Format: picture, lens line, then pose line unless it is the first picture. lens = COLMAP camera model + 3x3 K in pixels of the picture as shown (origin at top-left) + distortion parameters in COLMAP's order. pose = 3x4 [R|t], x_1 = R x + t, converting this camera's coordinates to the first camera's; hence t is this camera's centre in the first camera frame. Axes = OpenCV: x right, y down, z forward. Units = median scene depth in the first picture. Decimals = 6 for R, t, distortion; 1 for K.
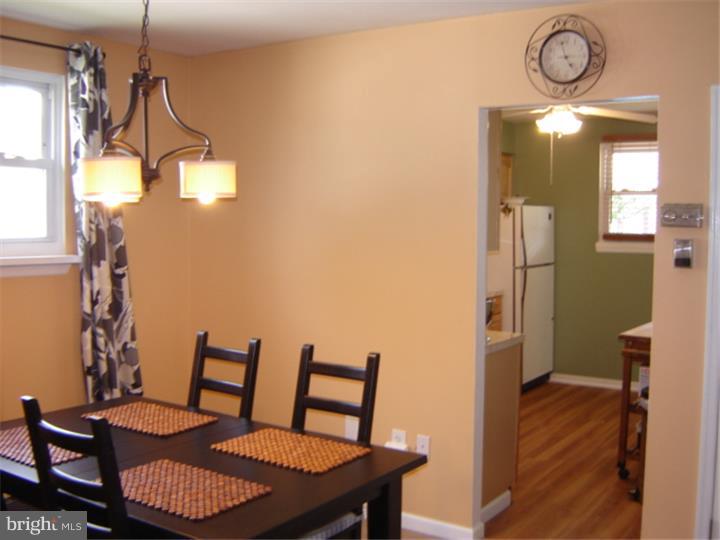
lens RADIAL K [[798.9, 0, 360.0], [0, 798.9, 270.0], [0, 0, 1]] dist [-0.136019, 0.000070]
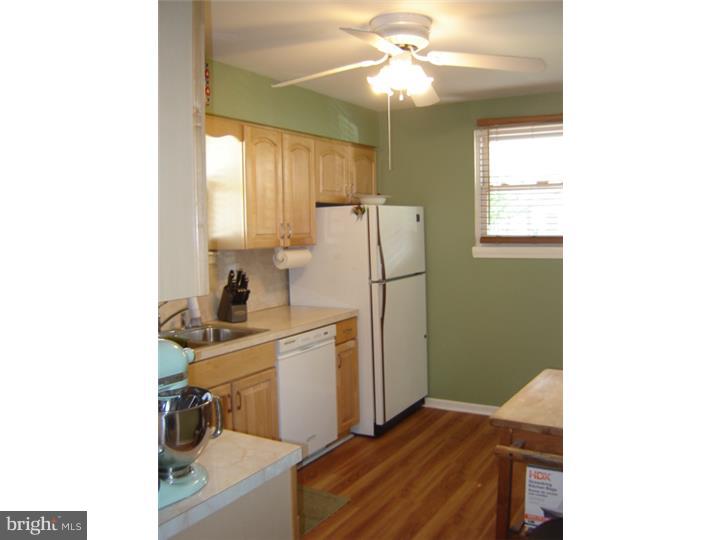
lens RADIAL K [[633.9, 0, 360.0], [0, 633.9, 270.0], [0, 0, 1]] dist [-0.128677, -0.000950]
pose [[0.996173, -0.029811, 0.082167, 0.123543], [0.029402, 0.999549, 0.006178, -0.018068], [-0.082314, -0.003738, 0.996599, 0.337374]]
